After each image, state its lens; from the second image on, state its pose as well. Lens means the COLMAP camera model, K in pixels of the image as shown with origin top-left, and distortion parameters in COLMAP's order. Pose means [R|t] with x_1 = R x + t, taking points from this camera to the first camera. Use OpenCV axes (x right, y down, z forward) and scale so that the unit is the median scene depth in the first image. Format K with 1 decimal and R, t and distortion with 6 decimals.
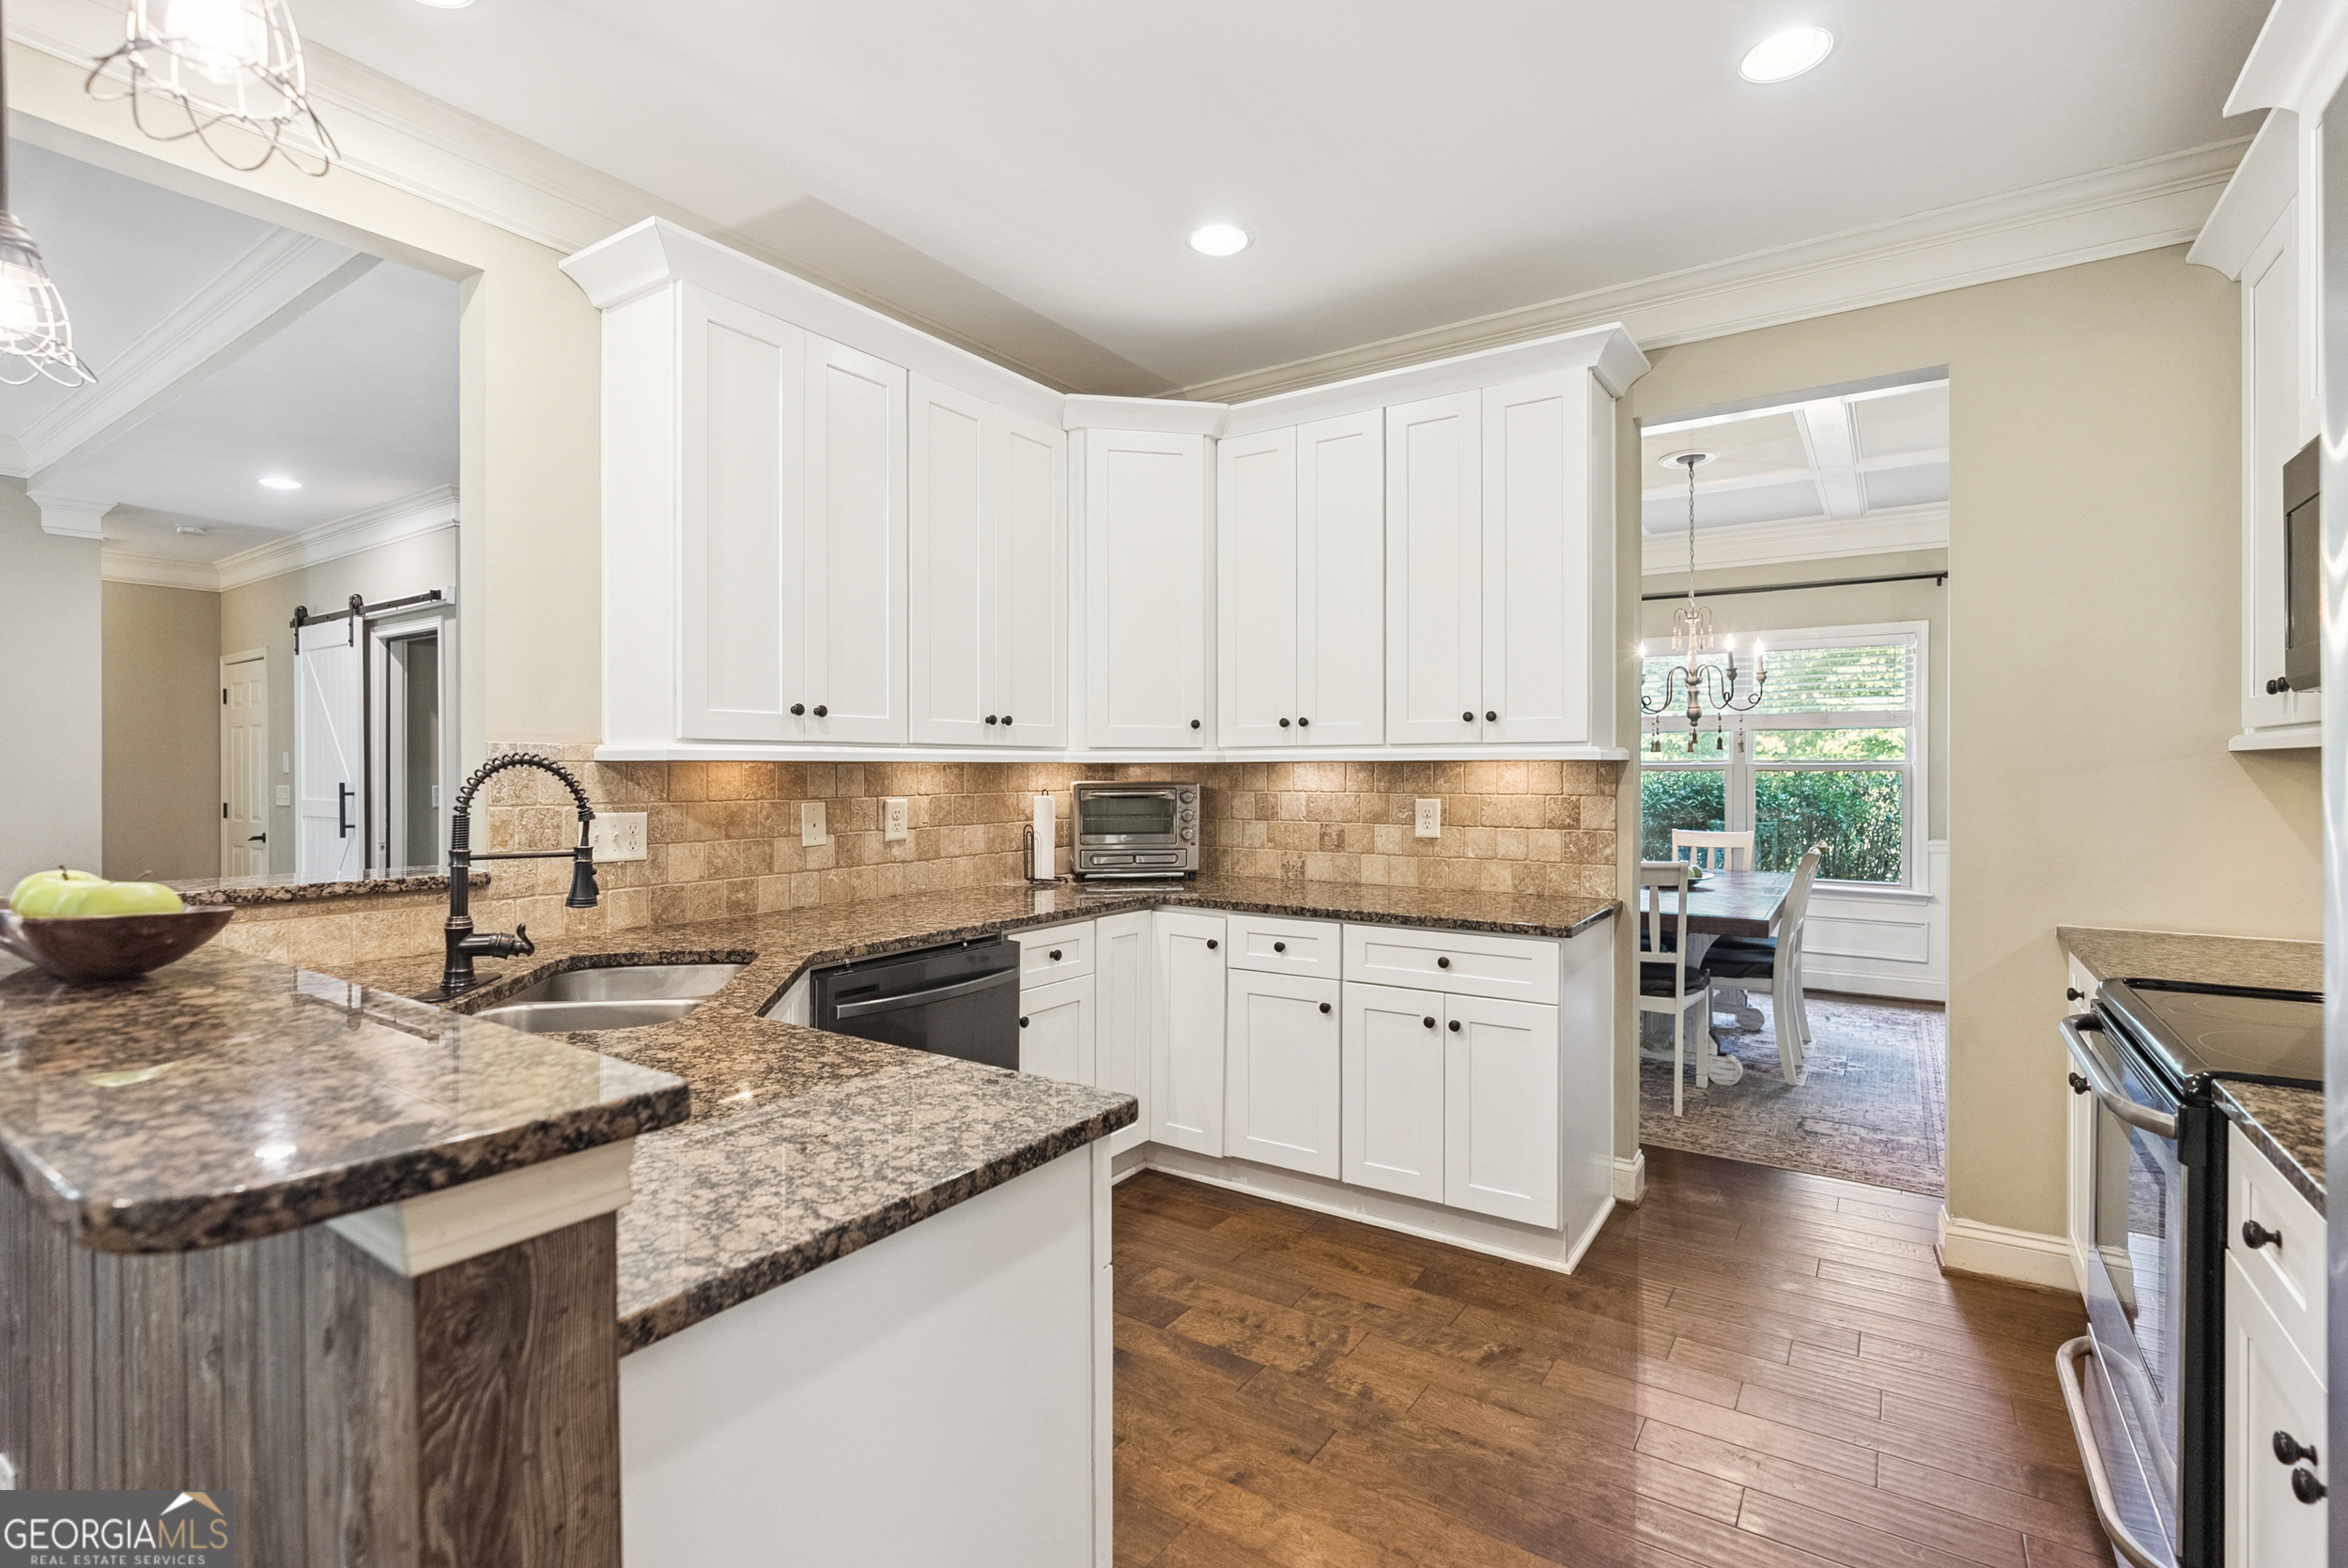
lens RADIAL K [[1081.8, 0, 1174.0], [0, 1081.8, 784.0], [0, 0, 1]] dist [-0.013893, 0.001366]
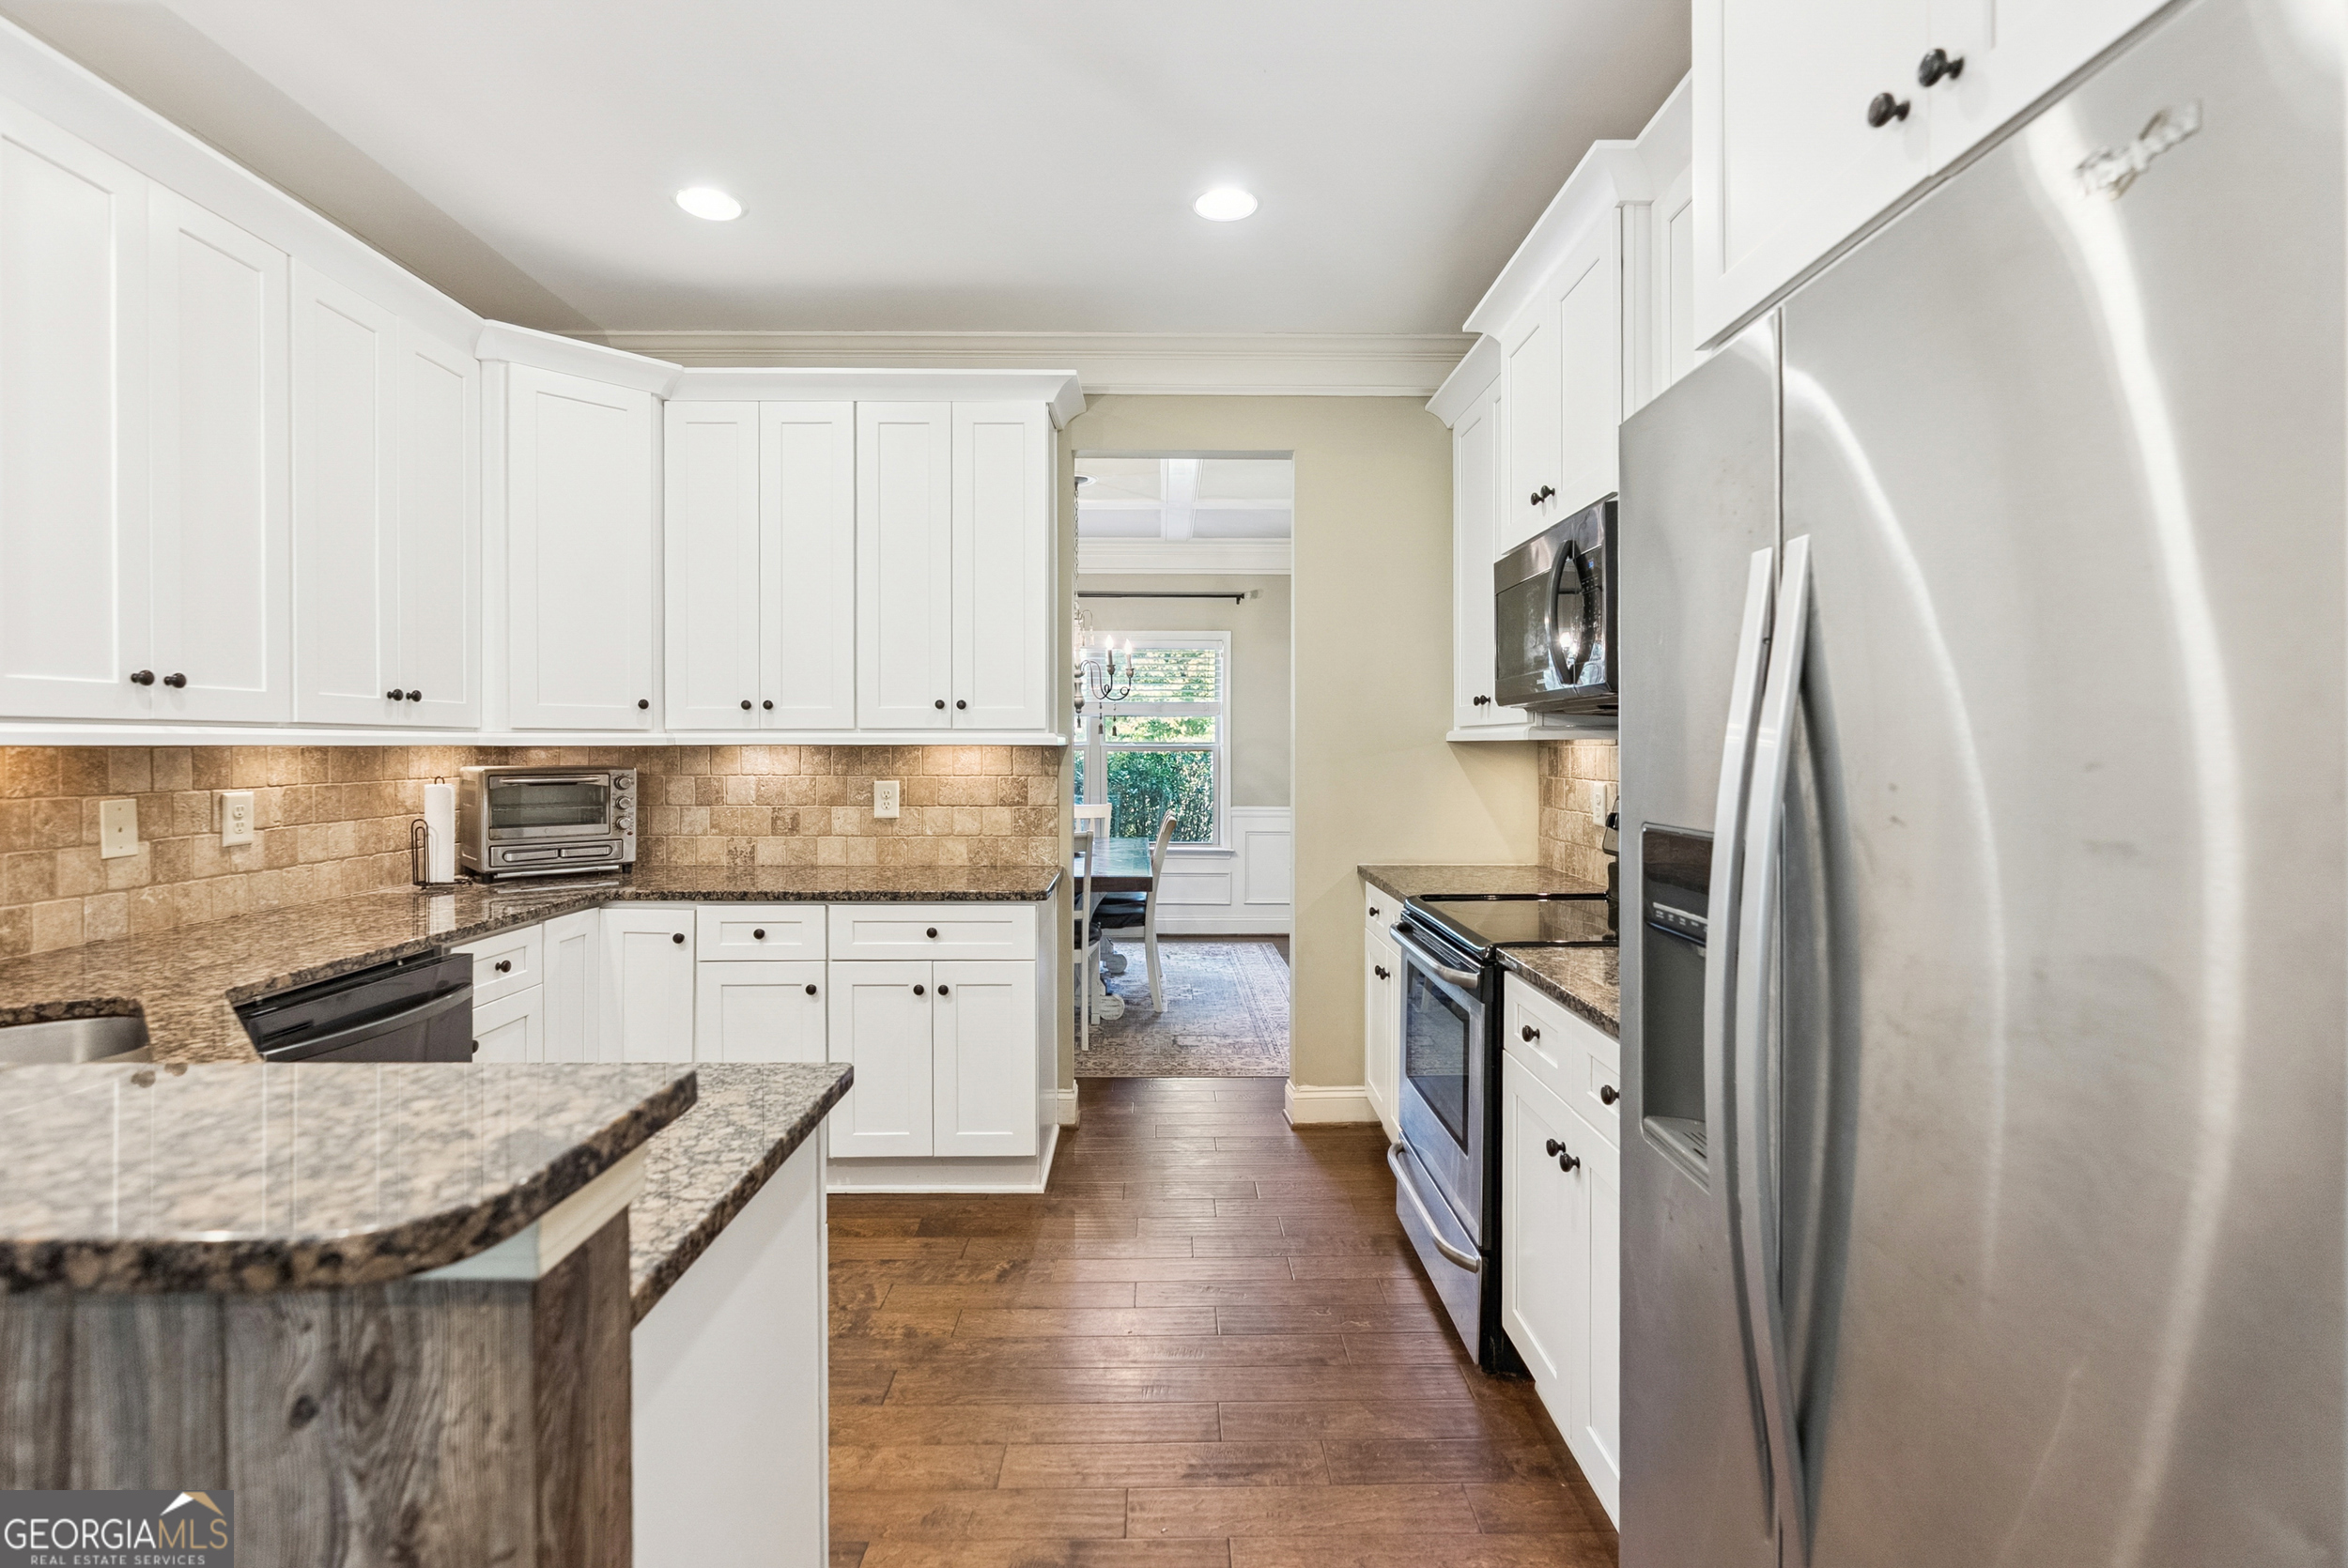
lens RADIAL K [[1106.9, 0, 1179.8], [0, 1106.9, 767.7], [0, 0, 1]] dist [-0.016739, 0.001172]
pose [[0.818298, -0.009429, 0.574716, -0.154438], [0.006022, 0.999951, 0.007831, -0.005903], [-0.574762, -0.002947, 0.818315, -0.039223]]
